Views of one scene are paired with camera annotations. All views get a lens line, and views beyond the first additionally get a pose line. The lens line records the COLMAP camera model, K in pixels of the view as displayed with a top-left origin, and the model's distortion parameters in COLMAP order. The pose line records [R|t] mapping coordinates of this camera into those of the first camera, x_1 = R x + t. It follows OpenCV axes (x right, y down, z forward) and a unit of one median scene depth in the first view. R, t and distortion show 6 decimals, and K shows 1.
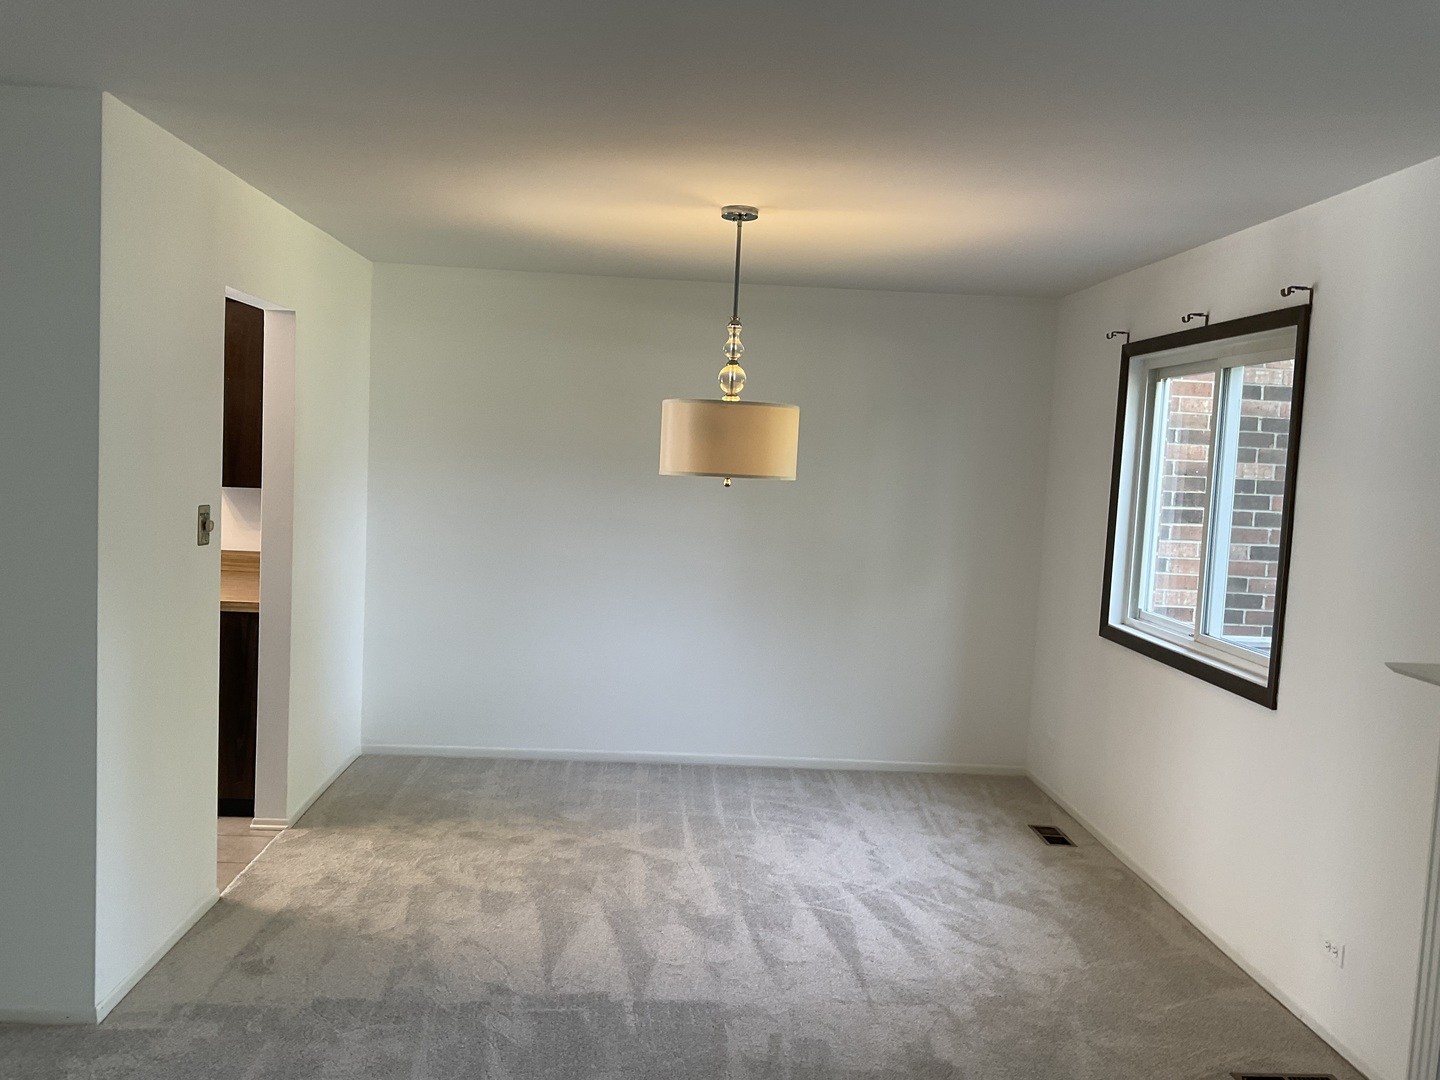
lens RADIAL K [[1203.2, 0, 714.7], [0, 1203.2, 538.9], [0, 0, 1]] dist [0.103636, -0.196912]
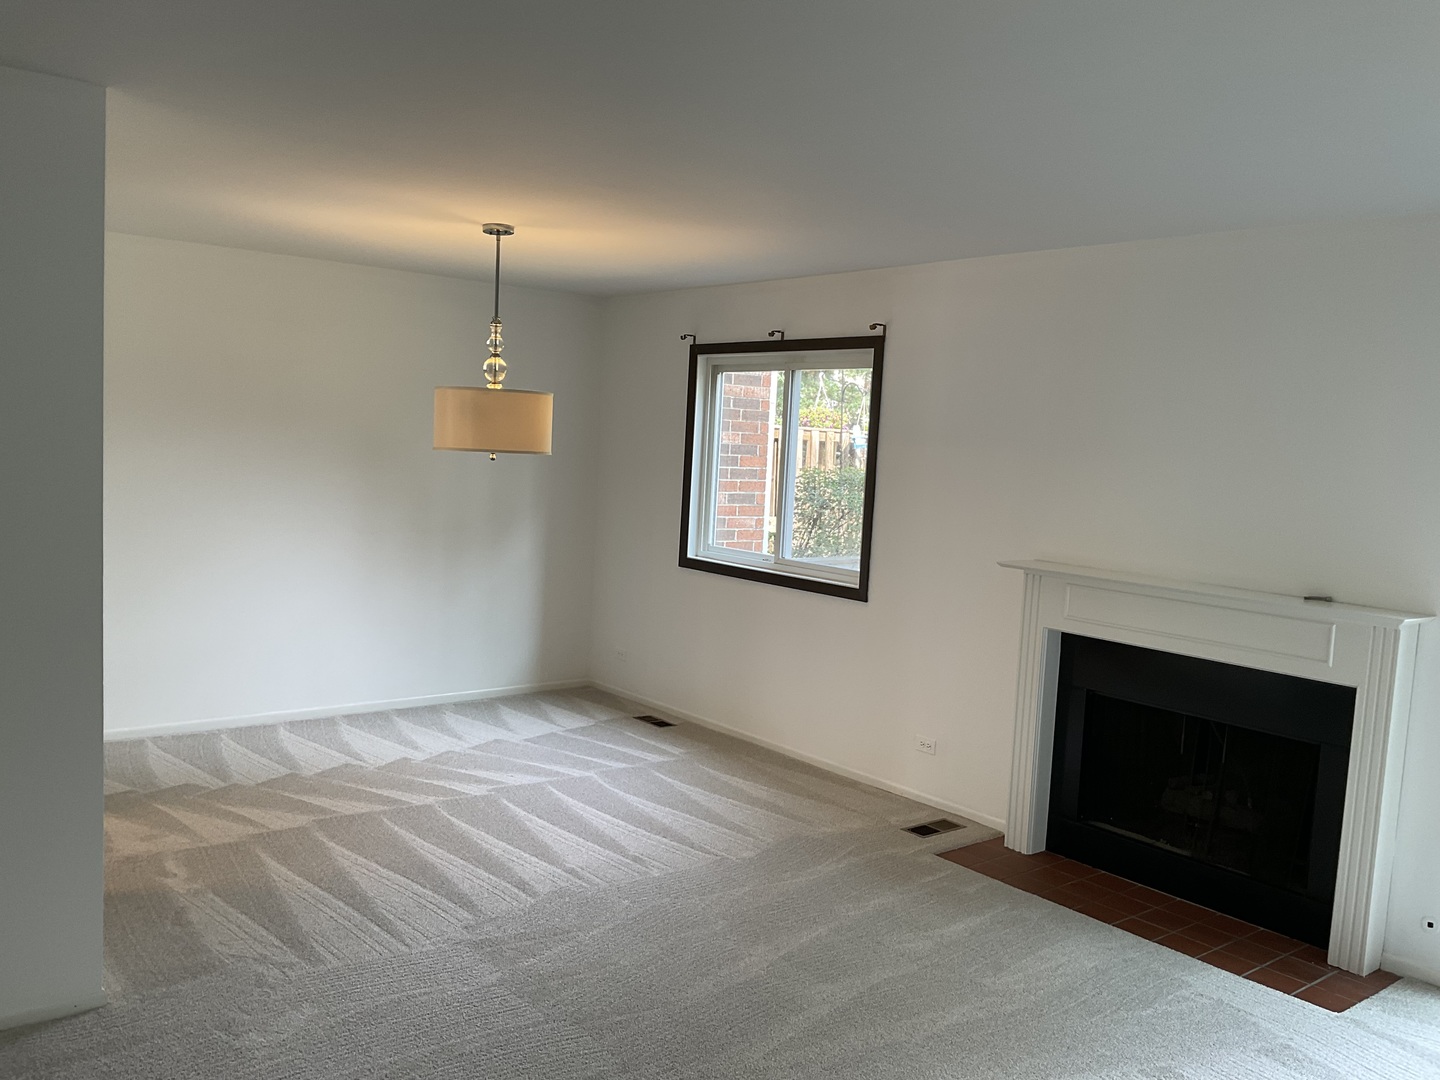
lens RADIAL K [[1203.2, 0, 714.7], [0, 1203.2, 538.9], [0, 0, 1]] dist [0.103636, -0.196912]
pose [[0.802563, -0.057350, 0.593804, -0.526741], [0.031462, 0.998052, 0.053870, -0.023499], [-0.595737, -0.024552, 0.802804, -0.085652]]
